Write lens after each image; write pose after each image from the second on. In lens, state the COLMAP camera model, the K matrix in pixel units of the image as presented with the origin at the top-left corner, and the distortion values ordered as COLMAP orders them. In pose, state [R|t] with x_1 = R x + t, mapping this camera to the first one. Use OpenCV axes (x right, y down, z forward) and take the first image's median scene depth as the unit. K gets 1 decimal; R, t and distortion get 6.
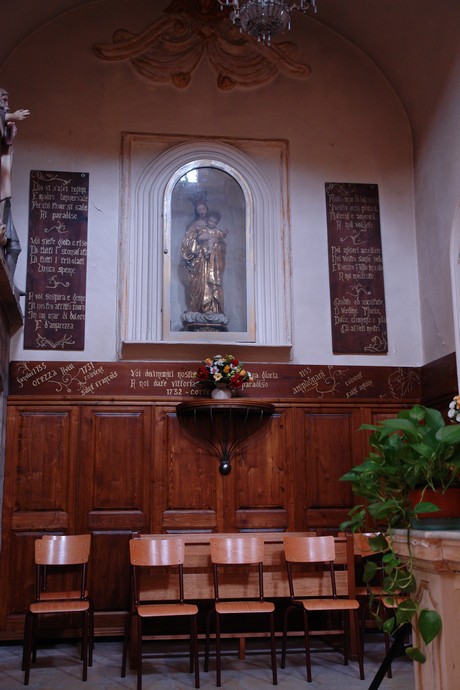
lens RADIAL K [[805.4, 0, 230.0], [0, 805.4, 345.0], [0, 0, 1]] dist [0.013964, 0.015317]
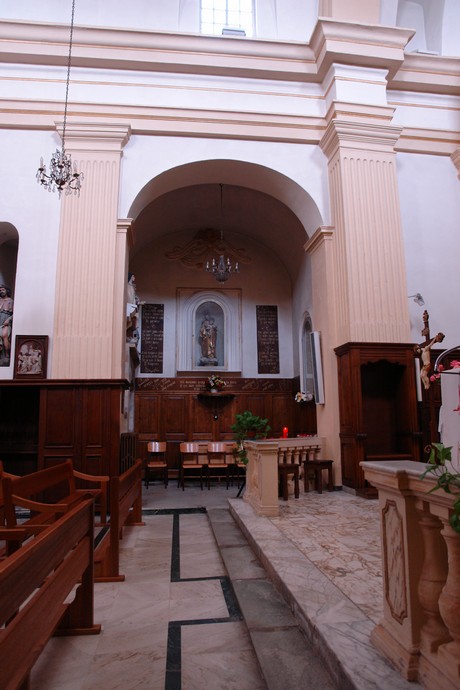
lens RADIAL K [[481.5, 0, 230.0], [0, 481.5, 345.0], [0, 0, 1]] dist [-0.107499, 0.076192]
pose [[0.999657, -0.002189, -0.026116, 0.081245], [0.002945, 0.999577, 0.028925, -0.131077], [0.026042, -0.028992, 0.999240, -0.567662]]
